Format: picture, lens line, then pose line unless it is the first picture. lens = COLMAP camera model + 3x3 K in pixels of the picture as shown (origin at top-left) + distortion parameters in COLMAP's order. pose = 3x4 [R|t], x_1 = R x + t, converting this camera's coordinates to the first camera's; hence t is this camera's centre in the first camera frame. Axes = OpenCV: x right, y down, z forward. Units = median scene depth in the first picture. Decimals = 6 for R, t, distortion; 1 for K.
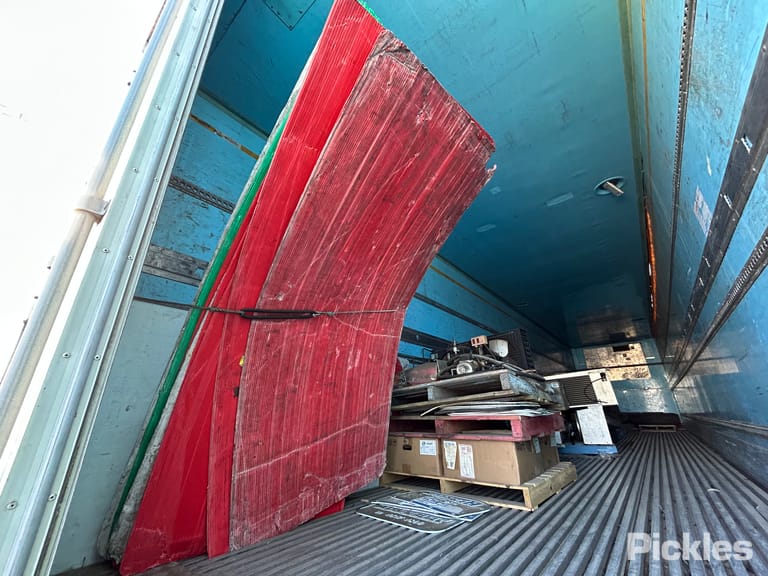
lens RADIAL K [[312.6, 0, 382.1], [0, 312.6, 285.3], [0, 0, 1]] dist [-0.002357, 0.001112]
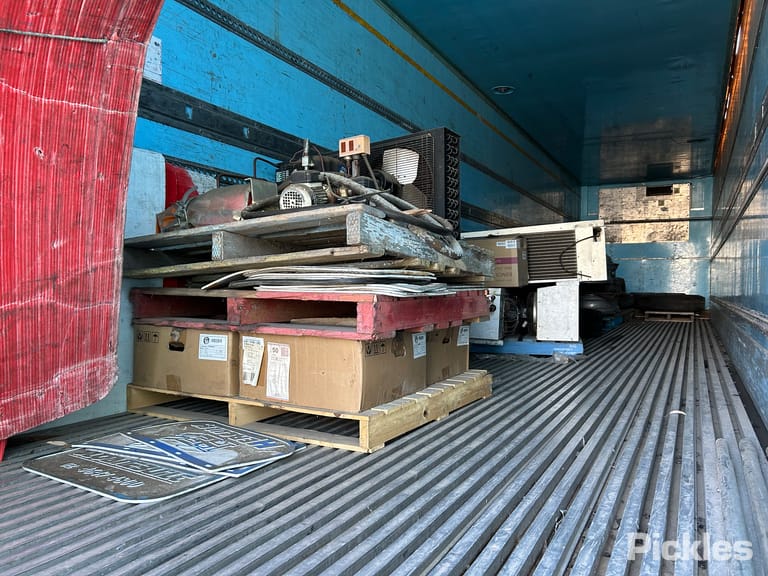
lens RADIAL K [[598.2, 0, 378.9], [0, 598.2, 293.3], [0, 0, 1]] dist [0.041629, -0.040510]
pose [[0.976956, 0.026678, 0.211765, 0.170718], [-0.108037, 0.917477, 0.382837, 0.032396], [-0.184076, -0.396893, 0.899217, 0.094887]]
